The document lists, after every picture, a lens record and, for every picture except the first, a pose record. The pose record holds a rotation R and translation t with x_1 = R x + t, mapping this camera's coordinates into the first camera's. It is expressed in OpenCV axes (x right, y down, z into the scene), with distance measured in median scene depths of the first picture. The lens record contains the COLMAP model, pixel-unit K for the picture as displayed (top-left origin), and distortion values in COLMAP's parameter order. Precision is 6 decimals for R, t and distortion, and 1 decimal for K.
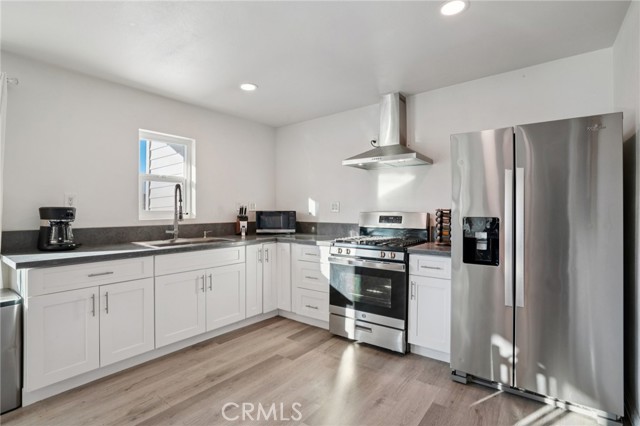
lens RADIAL K [[311.2, 0, 318.6], [0, 311.2, 209.7], [0, 0, 1]] dist [-0.006228, 0.000222]
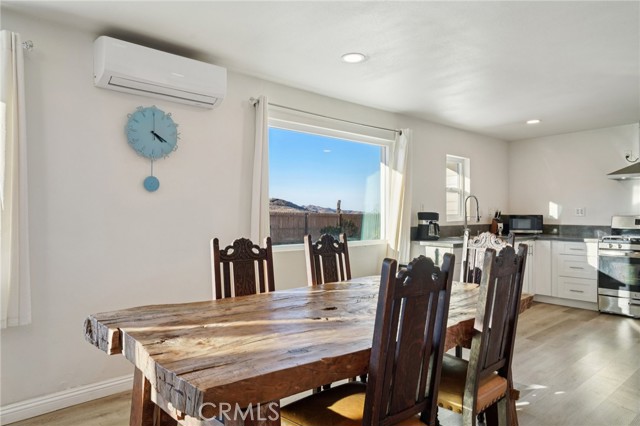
lens RADIAL K [[414.0, 0, 320.5], [0, 414.0, 217.4], [0, 0, 1]] dist [0.009126, 0.009626]
pose [[0.982806, 0.004192, -0.184593, -0.755998], [-0.001911, 0.999920, 0.012534, -0.005972], [0.184630, -0.011966, 0.982735, -0.873615]]
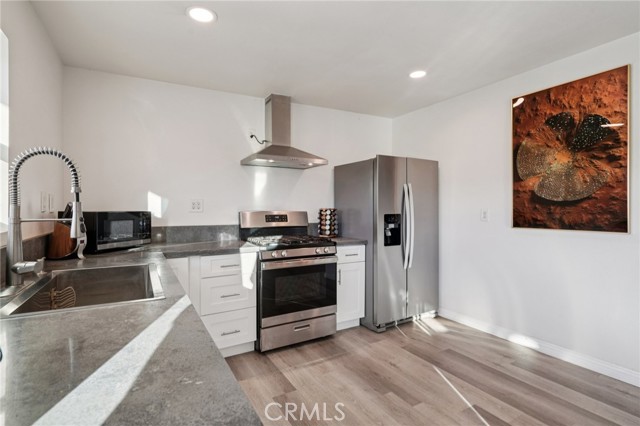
lens RADIAL K [[311.2, 0, 312.2], [0, 311.2, 205.8], [0, 0, 1]] dist [-0.006228, 0.000222]
pose [[0.396753, 0.008335, 0.917888, -0.678150], [0.000713, 0.999956, -0.009388, -0.000476], [-0.917925, 0.004379, 0.396730, 0.510634]]
